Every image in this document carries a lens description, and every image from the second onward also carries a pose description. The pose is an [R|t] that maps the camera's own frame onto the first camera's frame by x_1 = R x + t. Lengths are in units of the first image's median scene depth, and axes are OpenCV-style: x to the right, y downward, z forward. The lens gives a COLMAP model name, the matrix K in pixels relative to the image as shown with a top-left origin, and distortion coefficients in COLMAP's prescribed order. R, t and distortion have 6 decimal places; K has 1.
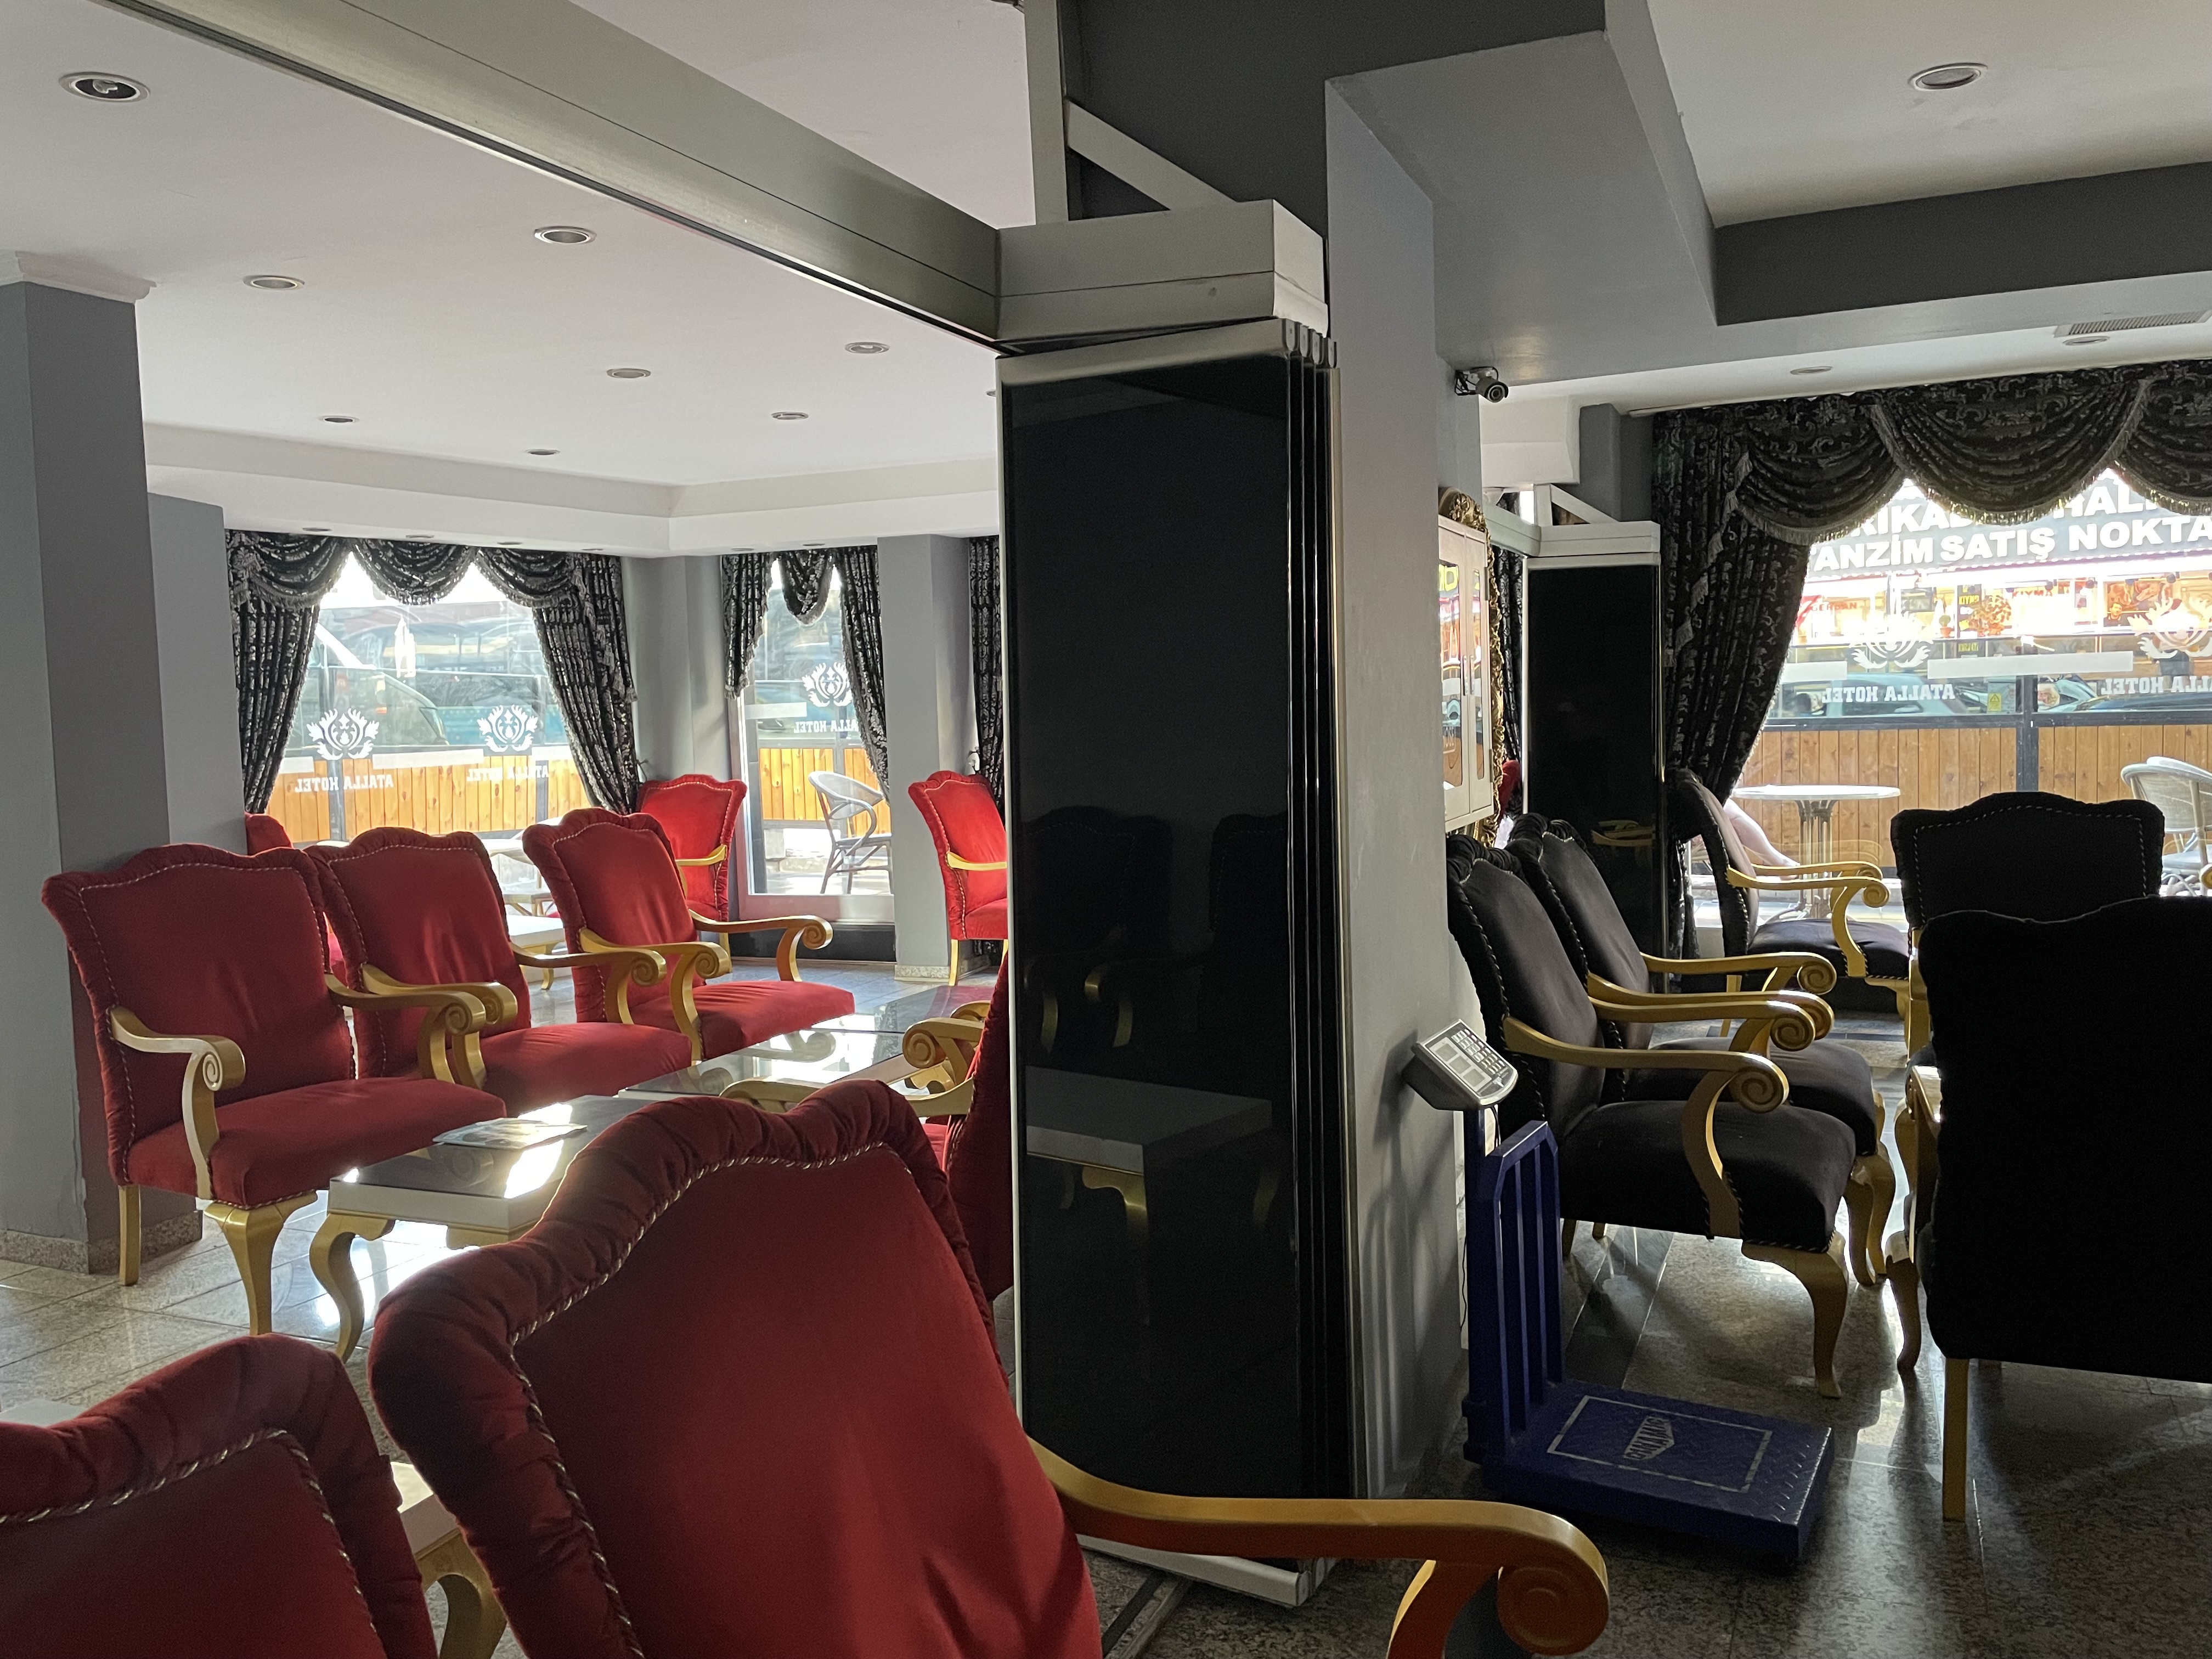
lens RADIAL K [[1678.8, 0, 1102.8], [0, 1678.8, 828.8], [0, 0, 1]] dist [-0.000098, -0.005239]
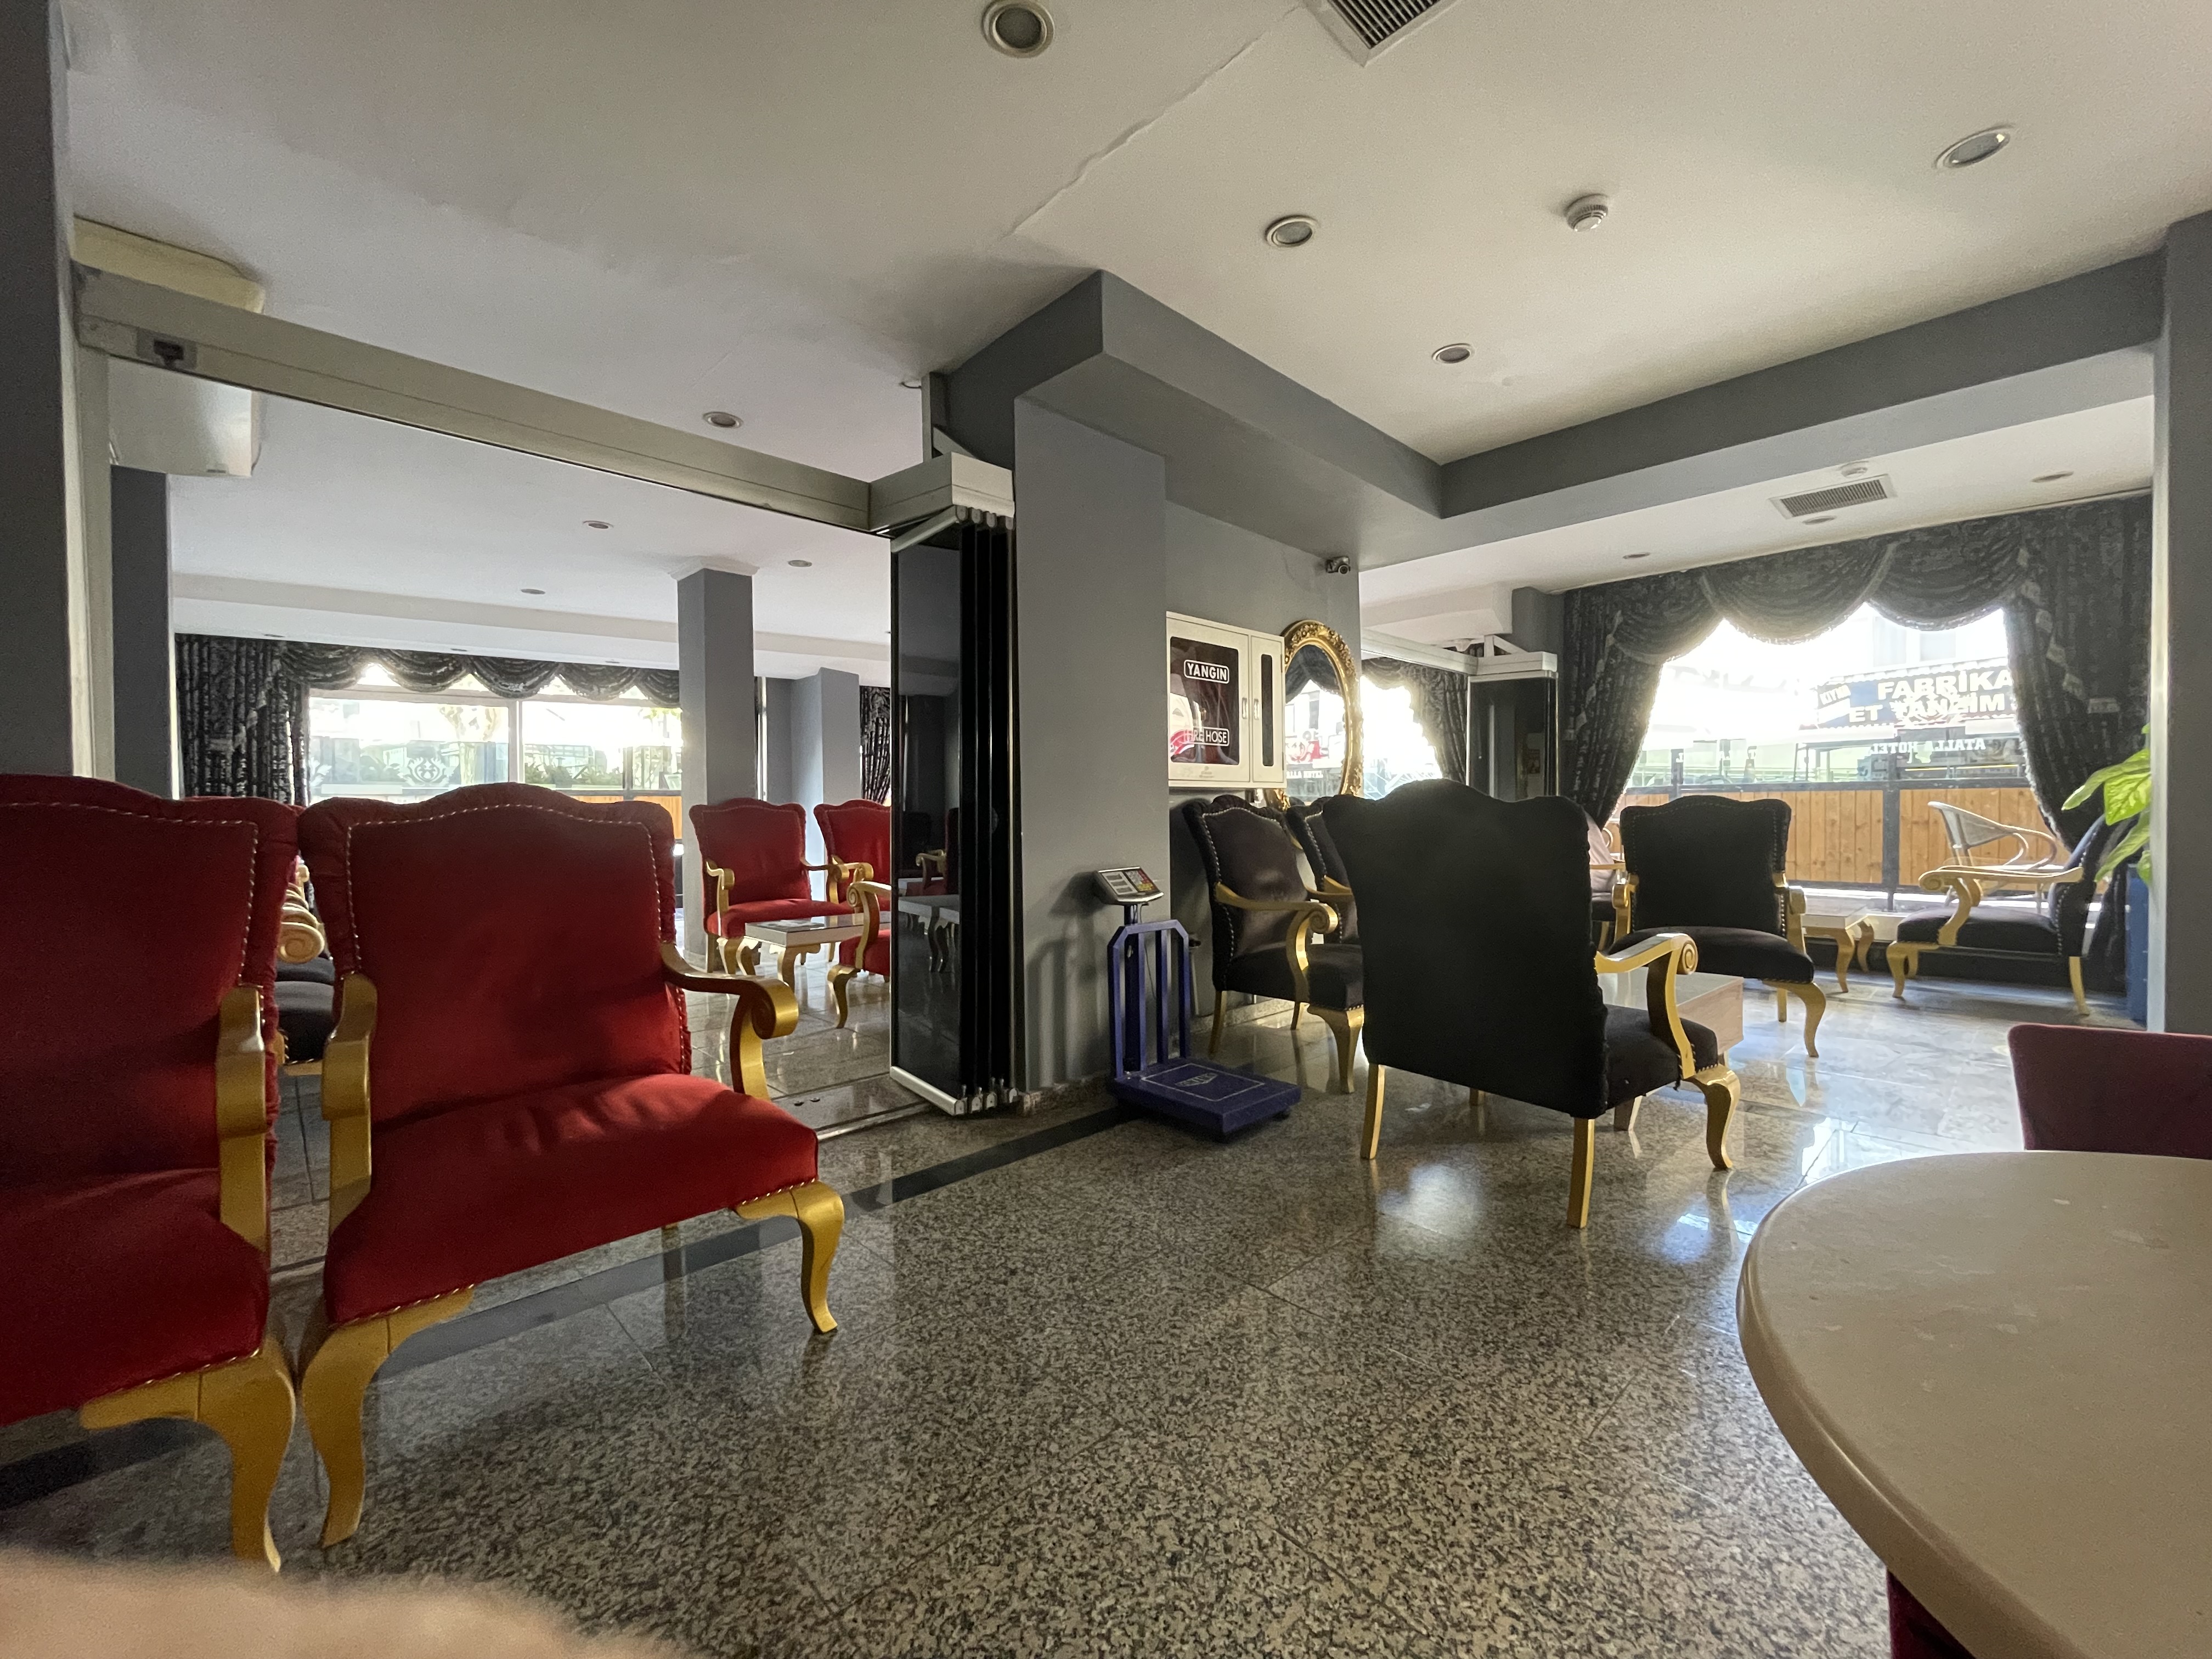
lens RADIAL K [[893.8, 0, 1103.1], [0, 893.8, 828.1], [0, 0, 1]] dist [-0.010319, 0.000474]
pose [[0.930225, 0.027451, -0.365962, 0.243067], [-0.045167, 0.998181, -0.039936, 0.050785], [0.364200, 0.053679, 0.929773, 0.005632]]
